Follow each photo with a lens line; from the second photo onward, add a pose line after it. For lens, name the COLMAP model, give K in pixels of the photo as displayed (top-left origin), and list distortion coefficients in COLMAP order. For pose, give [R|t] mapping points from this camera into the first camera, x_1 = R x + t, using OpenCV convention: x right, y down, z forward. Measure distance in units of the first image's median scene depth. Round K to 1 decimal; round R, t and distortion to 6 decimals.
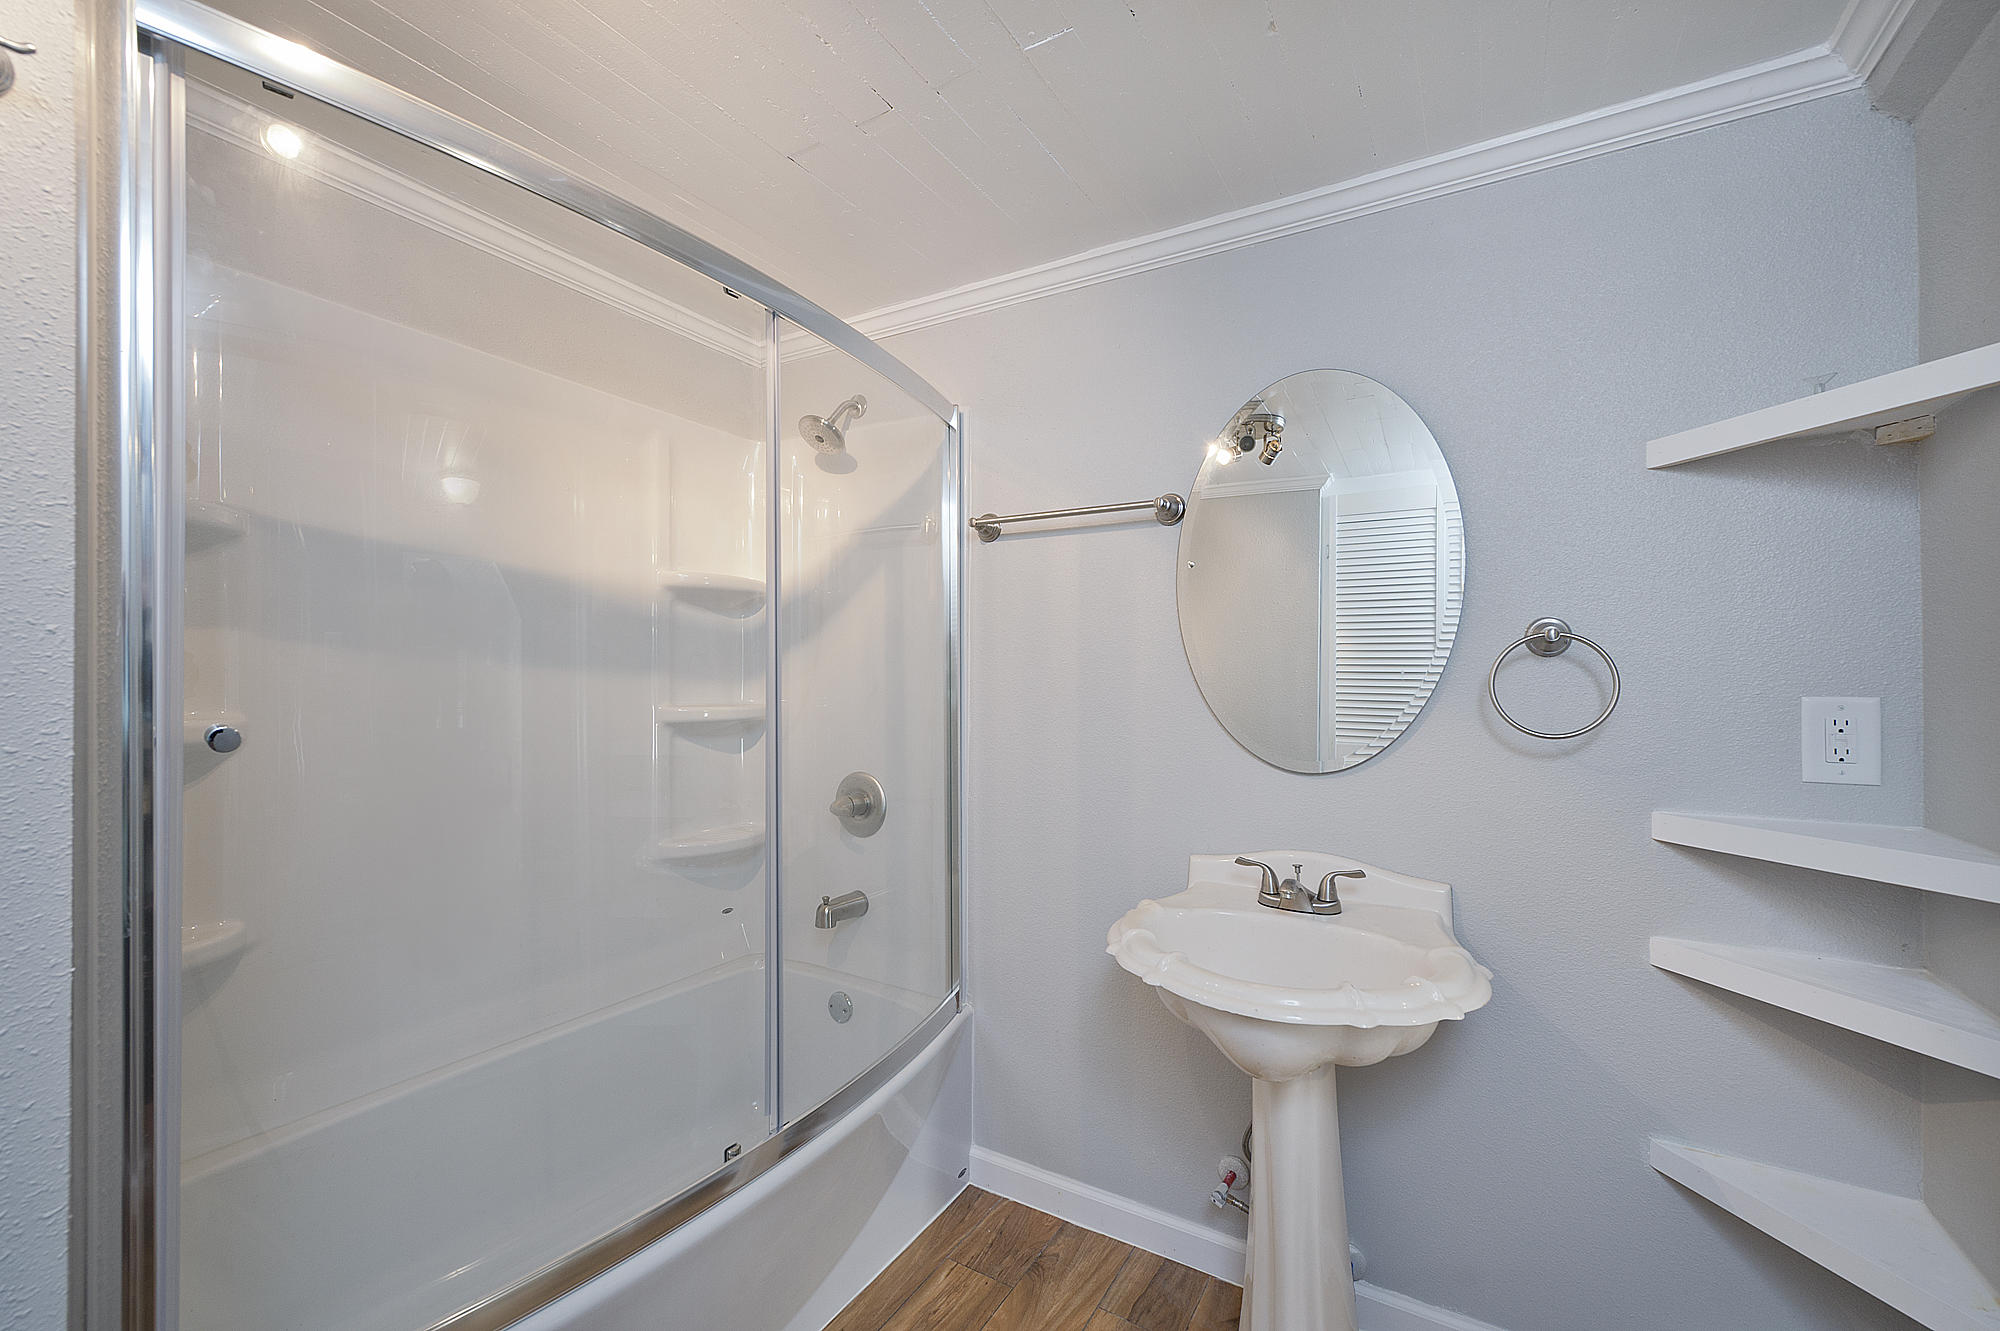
lens RADIAL K [[815.3, 0, 1000.0], [0, 815.3, 660.0], [0, 0, 1]] dist [-0.000606, 0.000000]
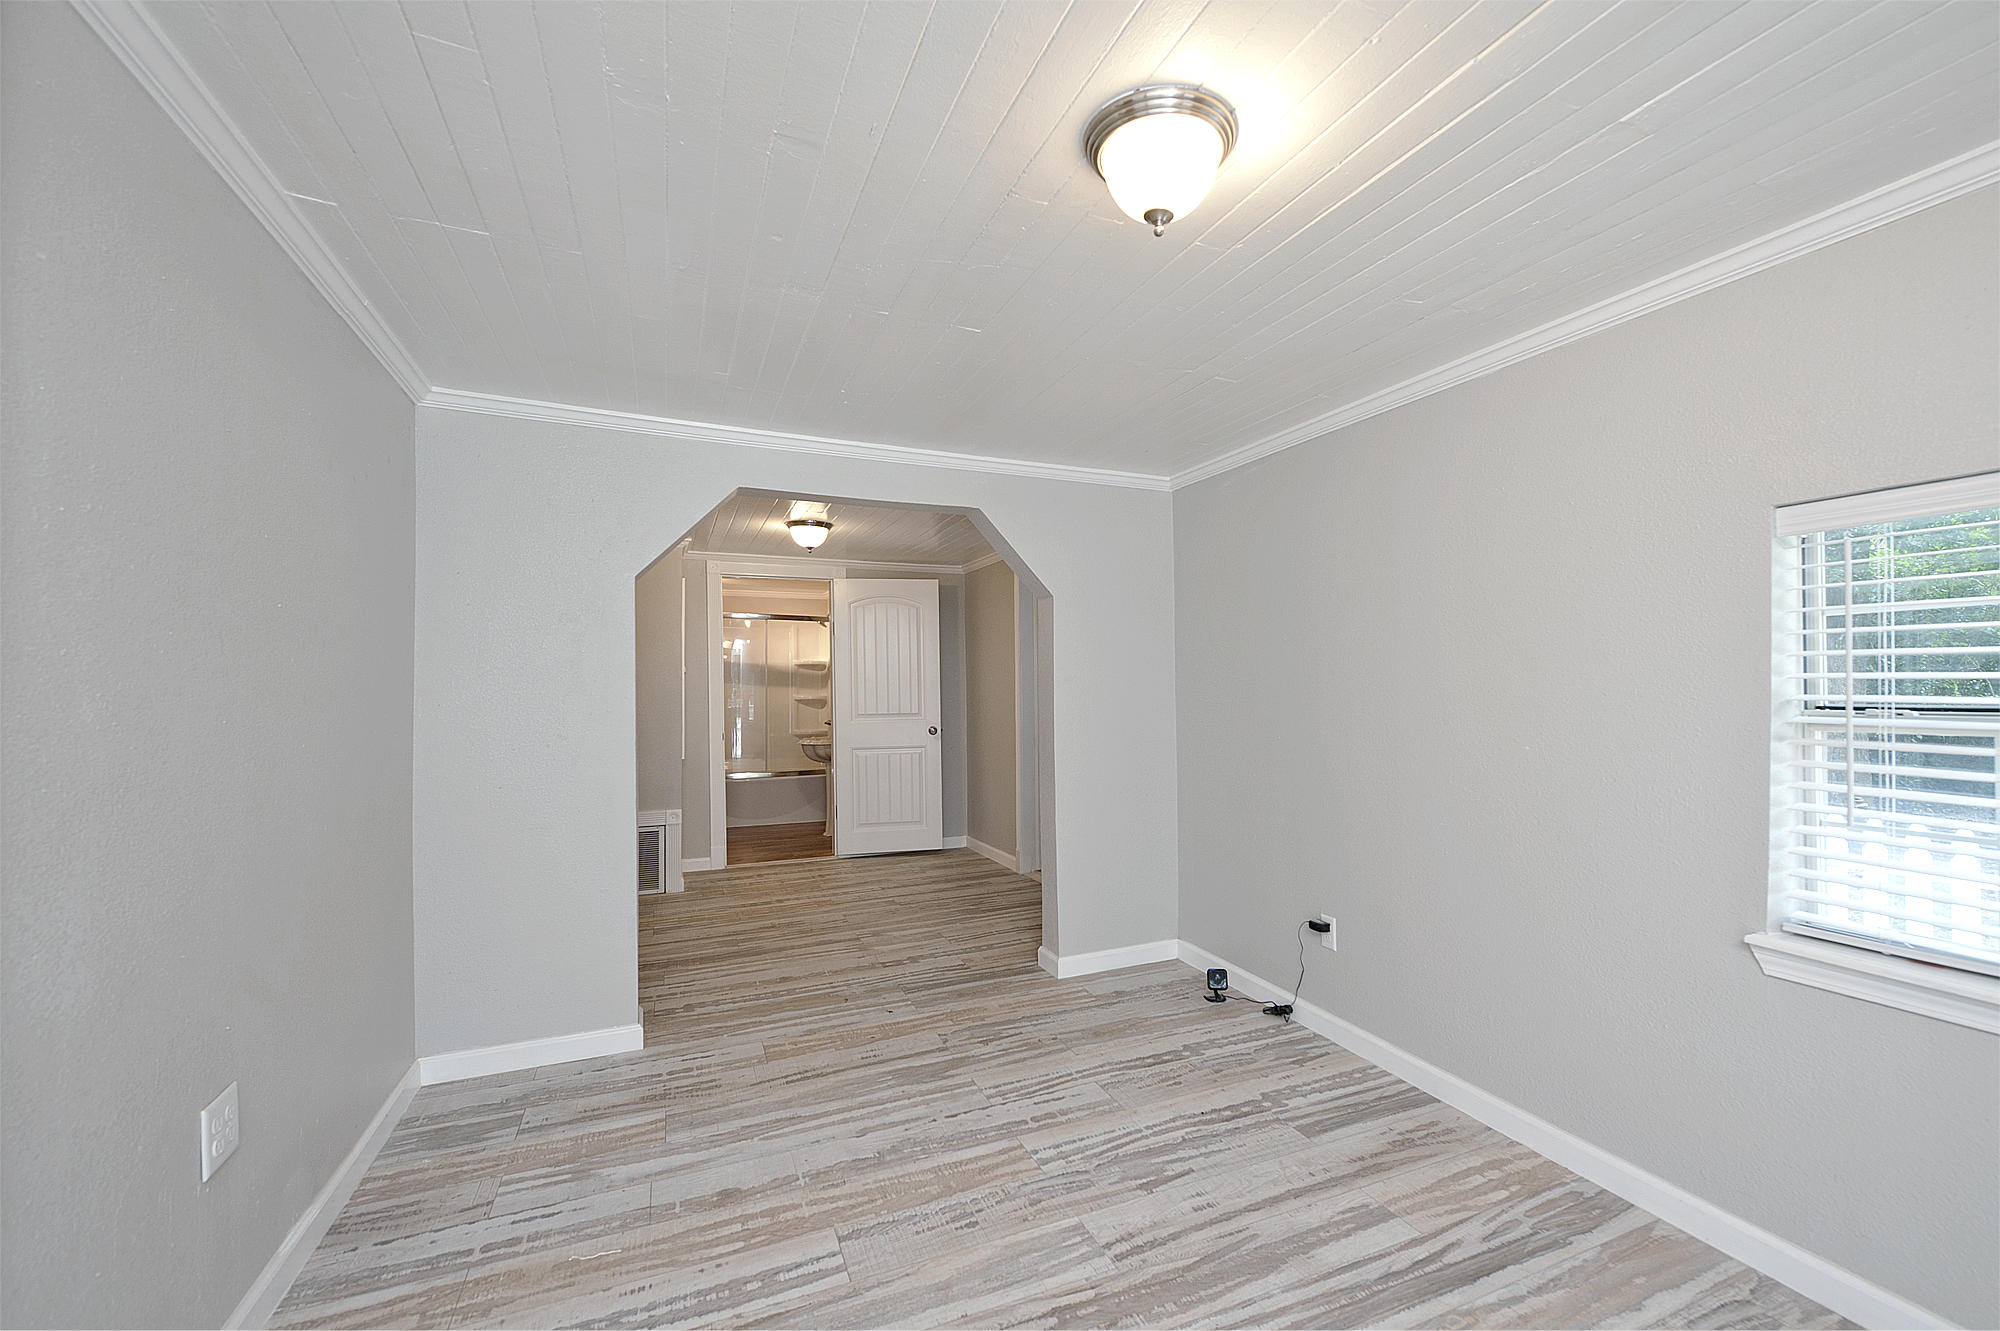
lens RADIAL K [[815.3, 0, 1004.0], [0, 815.3, 676.2], [0, 0, 1]] dist [-0.000606, 0.000000]
pose [[0.802882, -0.006654, -0.596101, 2.675370], [0.003078, 0.999971, -0.007016, -0.005507], [0.596130, 0.003799, 0.802879, -1.517235]]
